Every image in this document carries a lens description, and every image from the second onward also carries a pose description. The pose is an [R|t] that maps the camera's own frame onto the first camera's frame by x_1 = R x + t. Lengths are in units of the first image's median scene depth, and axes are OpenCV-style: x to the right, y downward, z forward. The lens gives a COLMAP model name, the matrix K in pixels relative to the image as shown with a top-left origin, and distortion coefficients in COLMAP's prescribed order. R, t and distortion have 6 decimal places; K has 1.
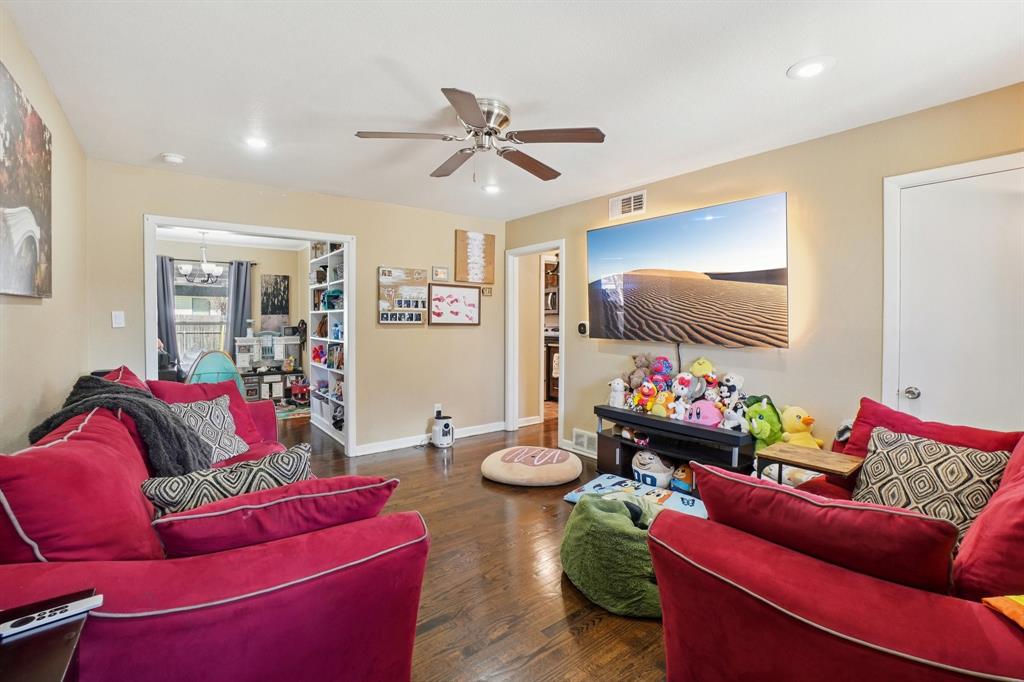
lens RADIAL K [[460.0, 0, 511.2], [0, 460.0, 327.5], [0, 0, 1]] dist [-0.065581, 0.018238]
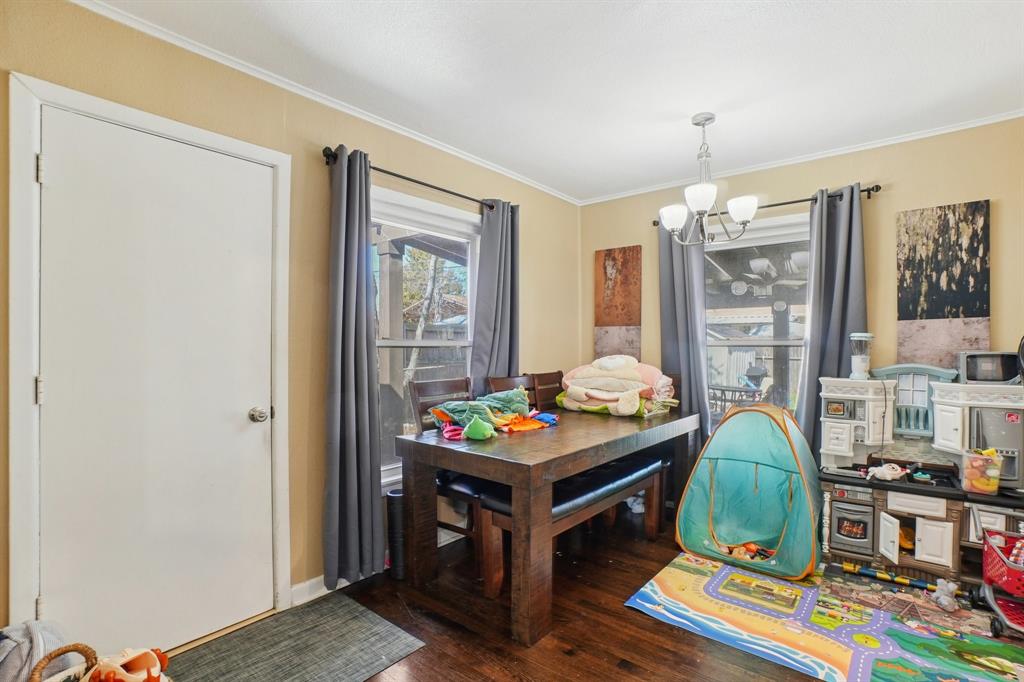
lens RADIAL K [[487.3, 0, 512.0], [0, 487.3, 341.0], [0, 0, 1]] dist [-0.071642, 0.022343]
pose [[0.216251, -0.005002, -0.976325, -0.249563], [-0.014732, 0.999856, -0.008386, -0.003000], [0.976227, 0.016197, 0.216146, 0.619714]]
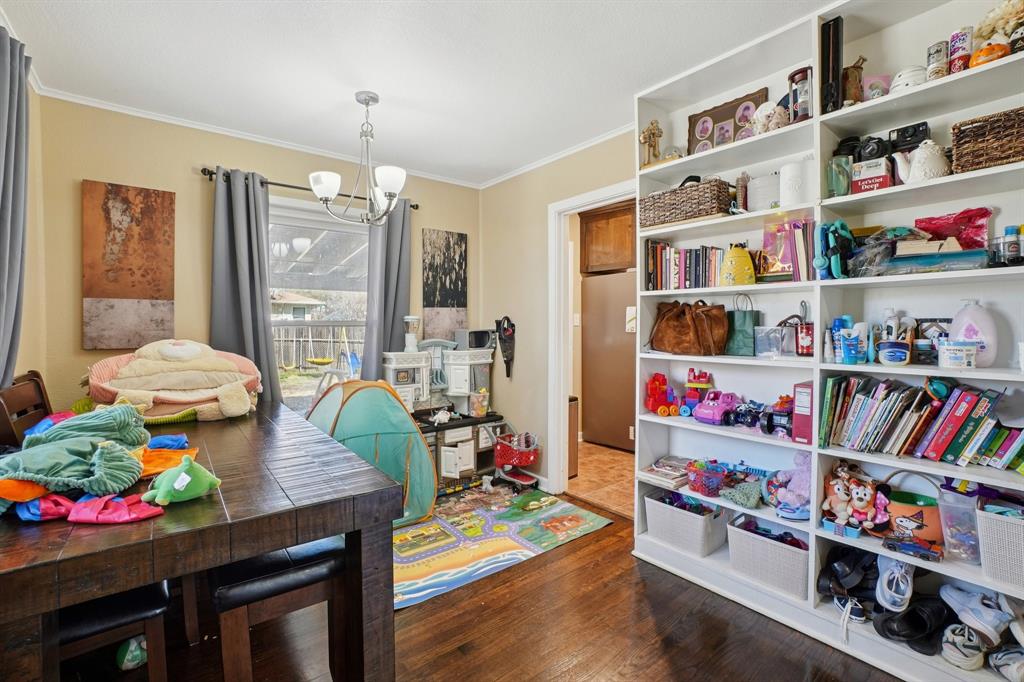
lens RADIAL K [[460.0, 0, 511.2], [0, 460.0, 327.5], [0, 0, 1]] dist [-0.065581, 0.018238]
pose [[0.999481, 0.003029, 0.032073, -0.482563], [-0.002789, 0.999968, -0.007537, -0.001550], [-0.032095, 0.007444, 0.999457, 0.489449]]
